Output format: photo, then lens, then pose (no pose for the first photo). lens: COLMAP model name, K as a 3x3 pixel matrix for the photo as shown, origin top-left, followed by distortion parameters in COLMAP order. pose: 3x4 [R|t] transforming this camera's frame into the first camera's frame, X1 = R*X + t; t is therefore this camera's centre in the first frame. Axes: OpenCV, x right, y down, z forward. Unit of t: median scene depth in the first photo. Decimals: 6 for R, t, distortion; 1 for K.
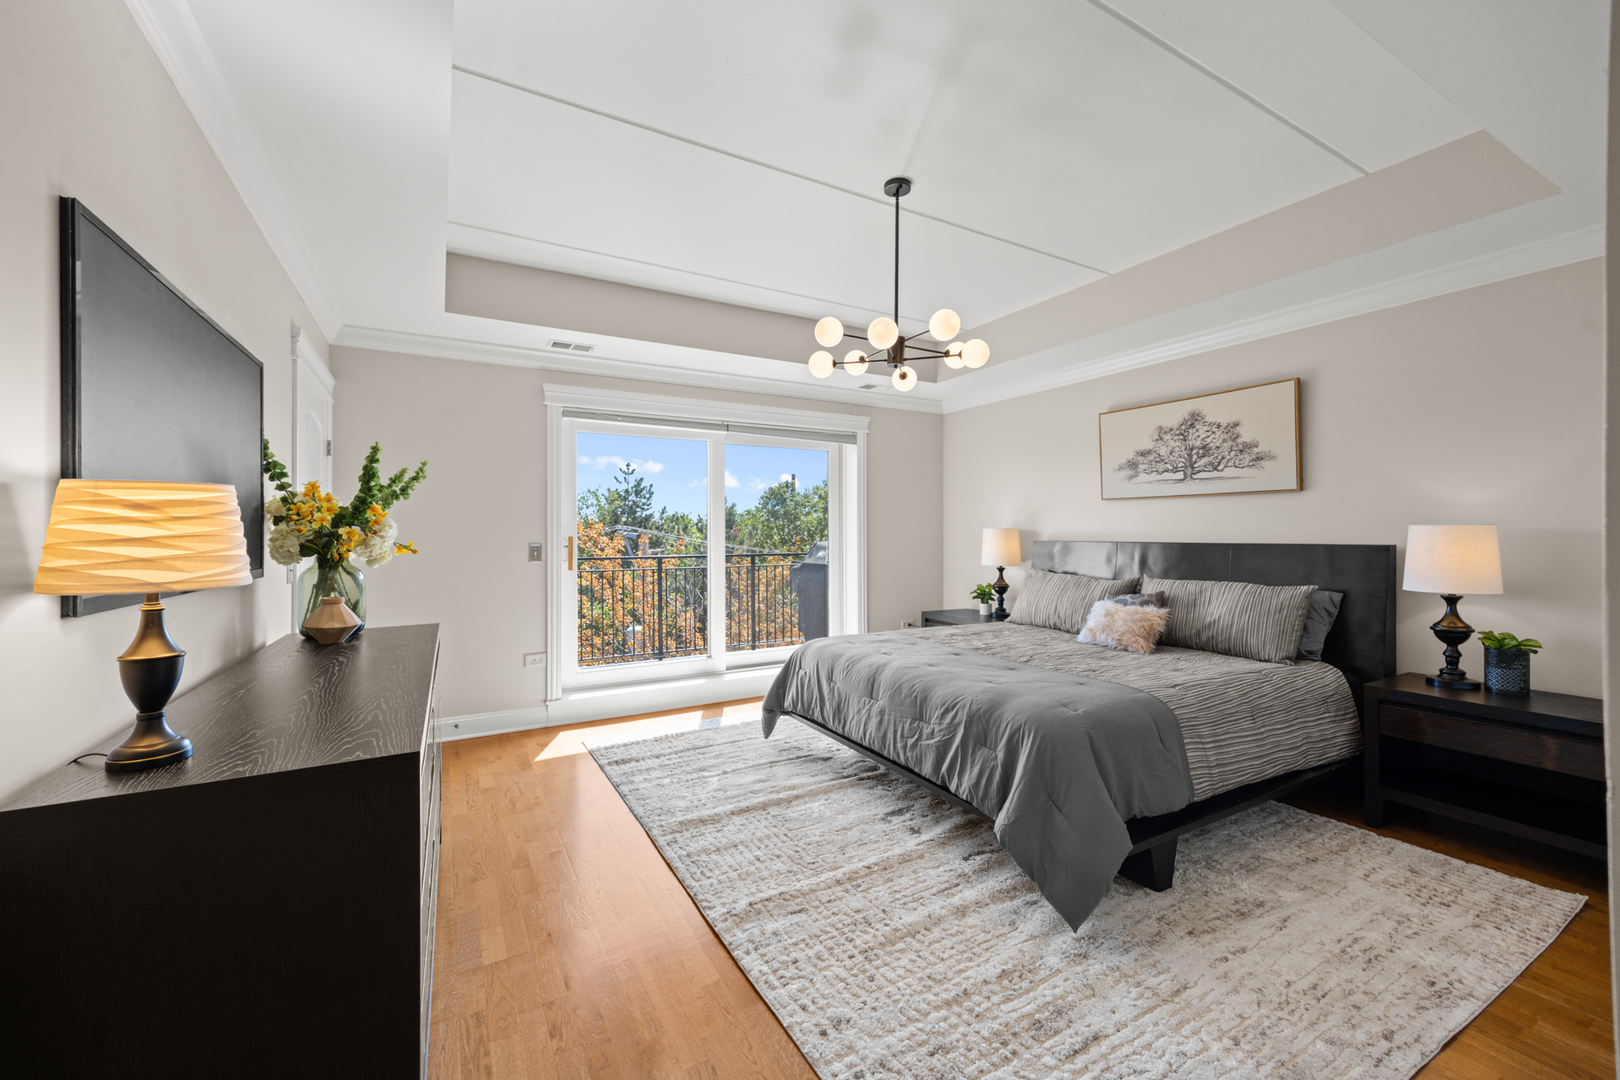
lens RADIAL K [[642.4, 0, 806.6], [0, 642.4, 532.0], [0, 0, 1]] dist [0.001829, 0.000182]
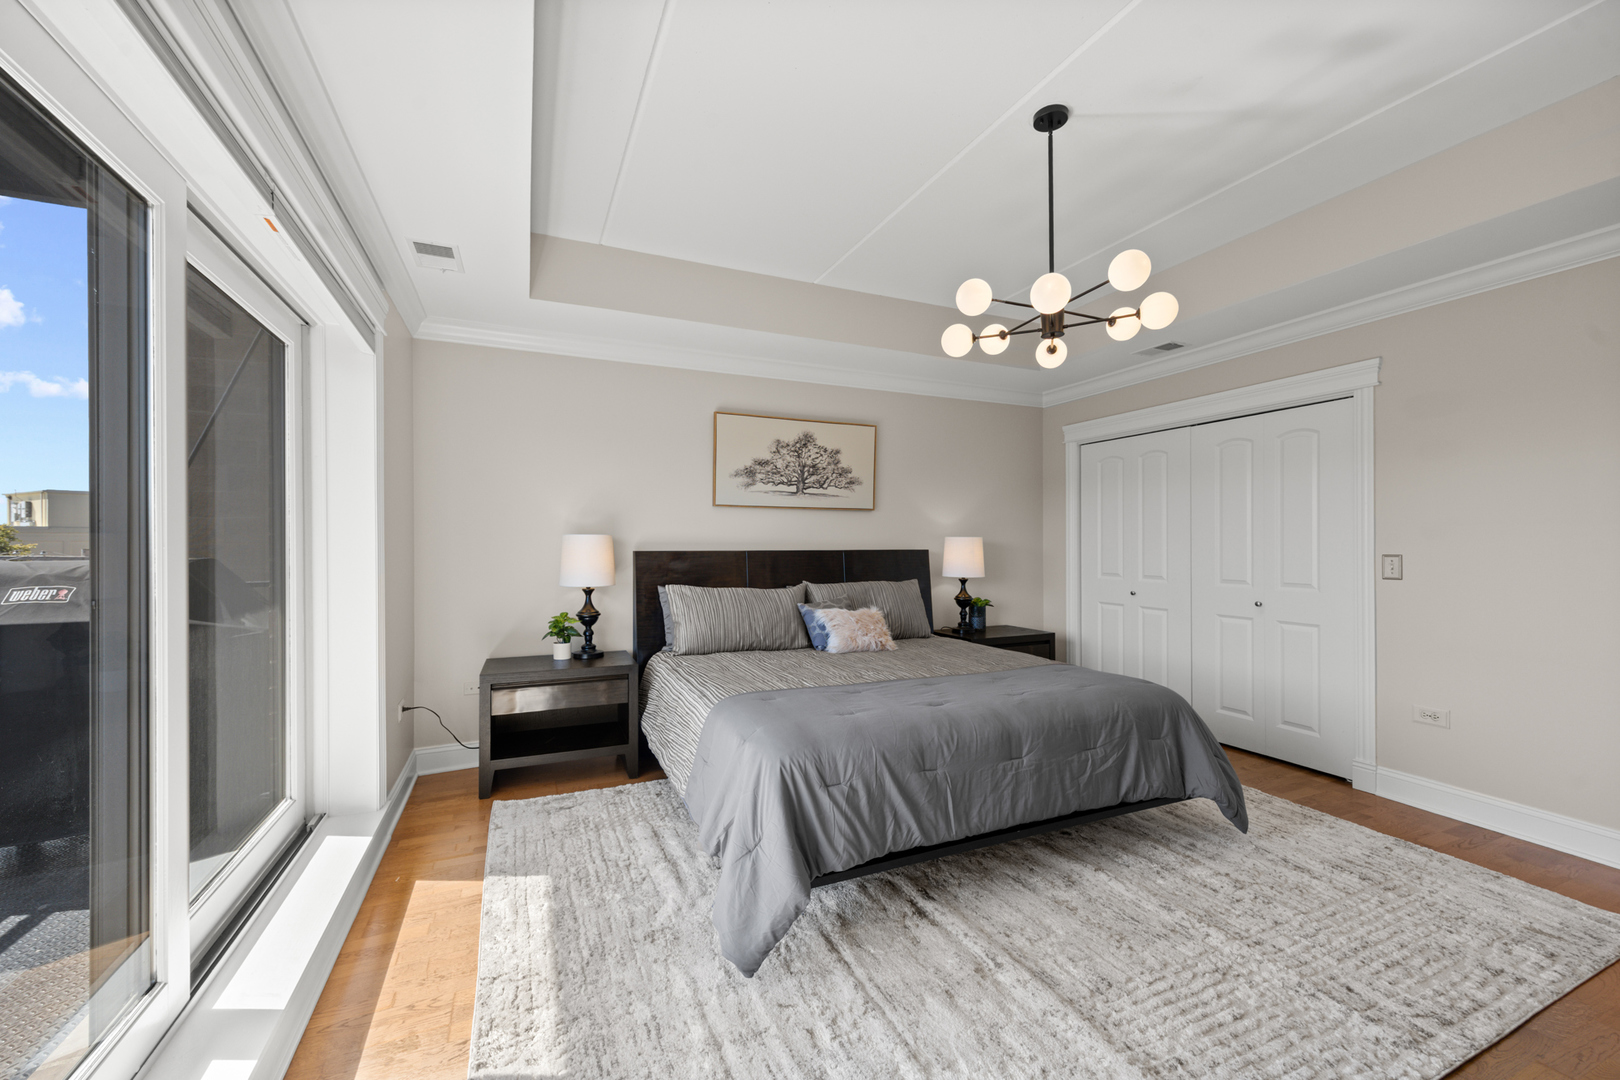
lens RADIAL K [[642.4, 0, 805.4], [0, 642.4, 546.1], [0, 0, 1]] dist [0.001829, 0.000182]
pose [[0.102644, -0.005958, 0.994700, -0.509541], [-0.002550, 0.999977, 0.006252, 0.002374], [-0.994715, -0.003178, 0.102627, 0.882608]]
